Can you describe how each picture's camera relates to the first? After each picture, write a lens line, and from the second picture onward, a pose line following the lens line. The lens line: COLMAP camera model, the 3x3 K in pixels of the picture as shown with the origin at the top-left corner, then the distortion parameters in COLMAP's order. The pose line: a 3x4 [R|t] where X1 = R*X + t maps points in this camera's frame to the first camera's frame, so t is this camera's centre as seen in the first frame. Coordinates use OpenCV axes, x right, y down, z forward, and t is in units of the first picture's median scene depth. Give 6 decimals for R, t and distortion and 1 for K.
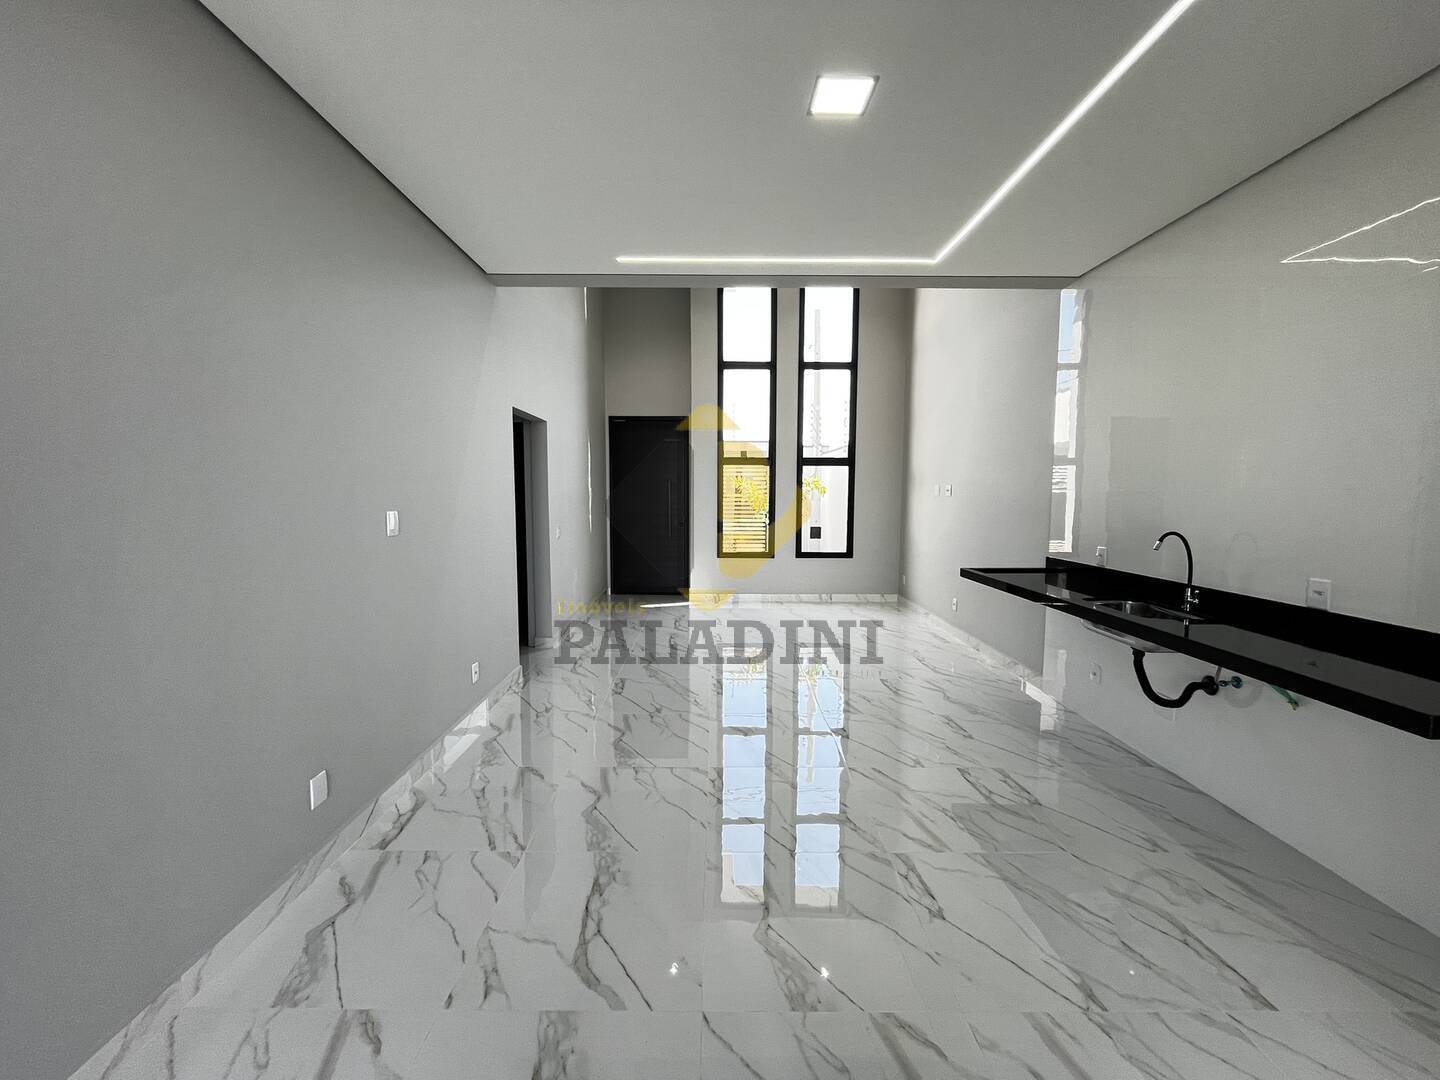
lens RADIAL K [[591.2, 0, 717.5], [0, 591.2, 540.3], [0, 0, 1]] dist [-0.002033, -0.000393]
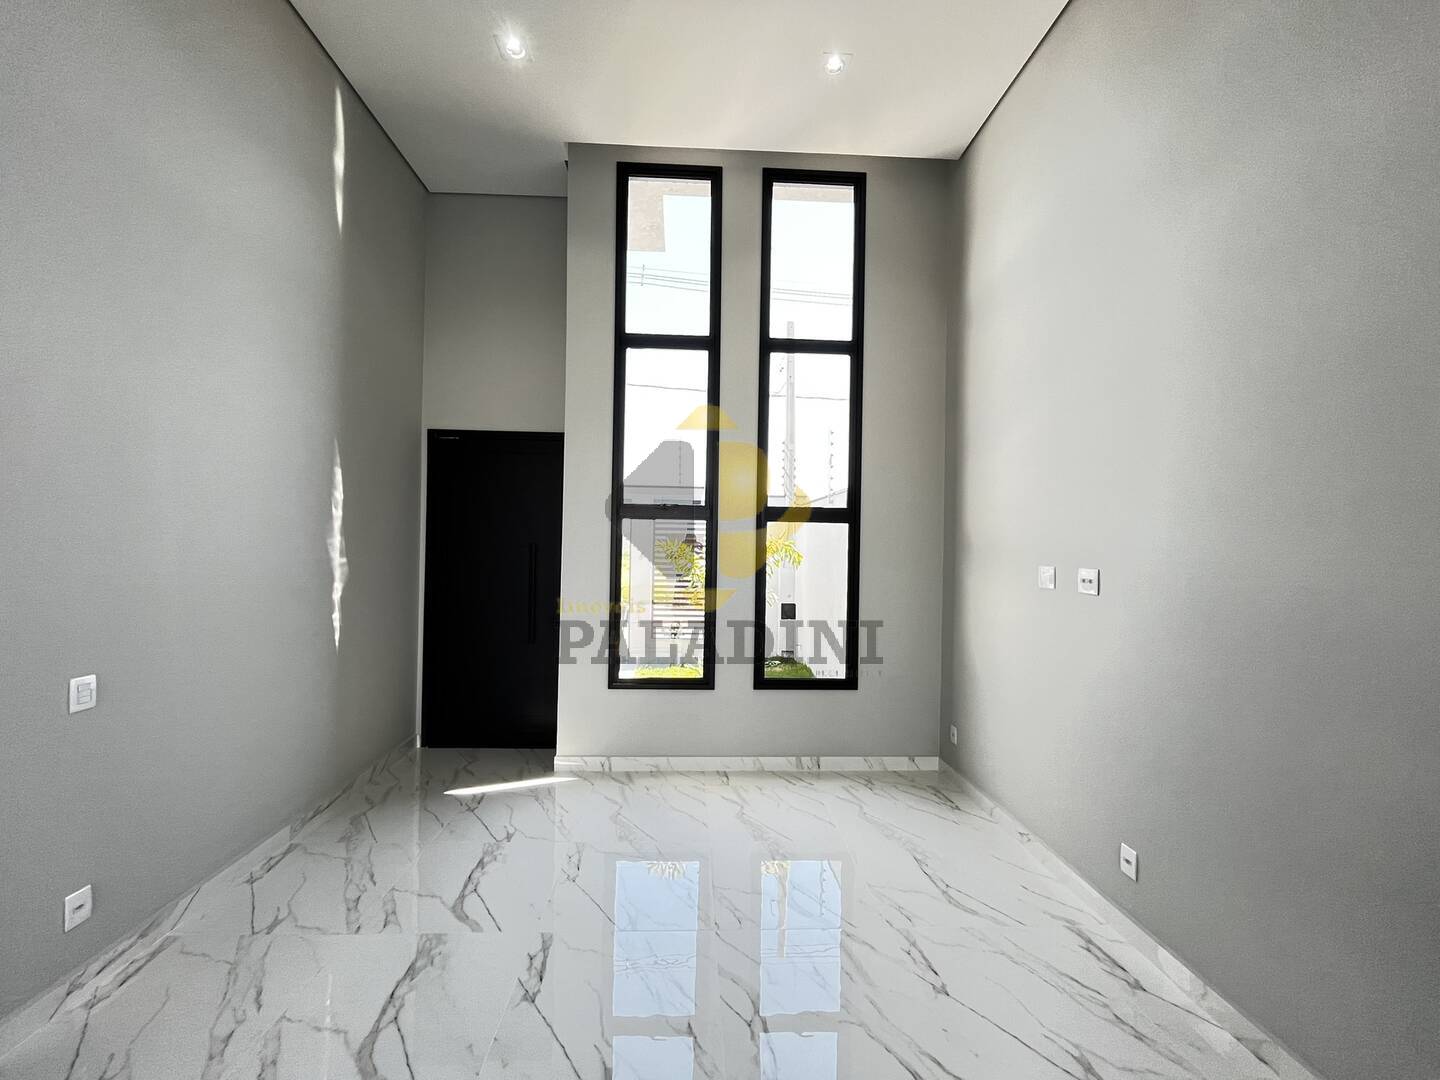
lens RADIAL K [[591.2, 0, 717.5], [0, 591.2, 540.3], [0, 0, 1]] dist [-0.002033, -0.000393]
pose [[0.998871, 0.013772, 0.045457, 0.073946], [-0.009508, 0.995647, -0.092719, -0.057169], [-0.046536, 0.092182, 0.994654, 0.457395]]
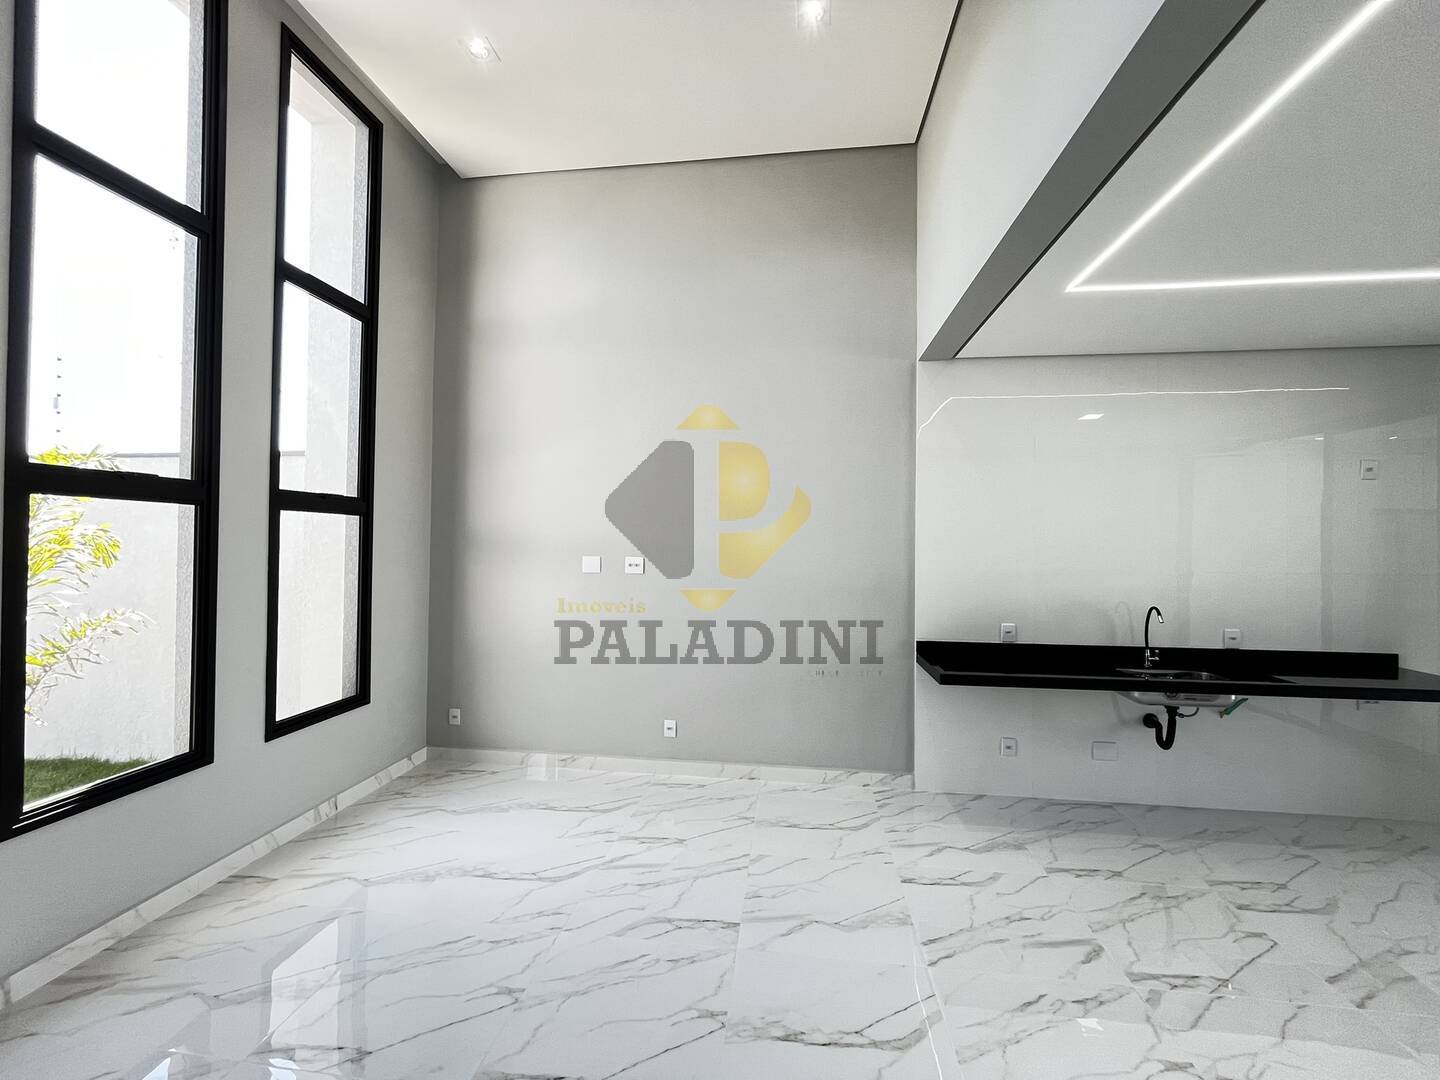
lens RADIAL K [[591.2, 0, 717.5], [0, 591.2, 540.3], [0, 0, 1]] dist [-0.002033, -0.000393]
pose [[0.129966, 0.002968, 0.991514, -0.220967], [0.074163, 0.997165, -0.012706, -0.078107], [-0.988741, 0.075185, 0.129377, 0.655593]]
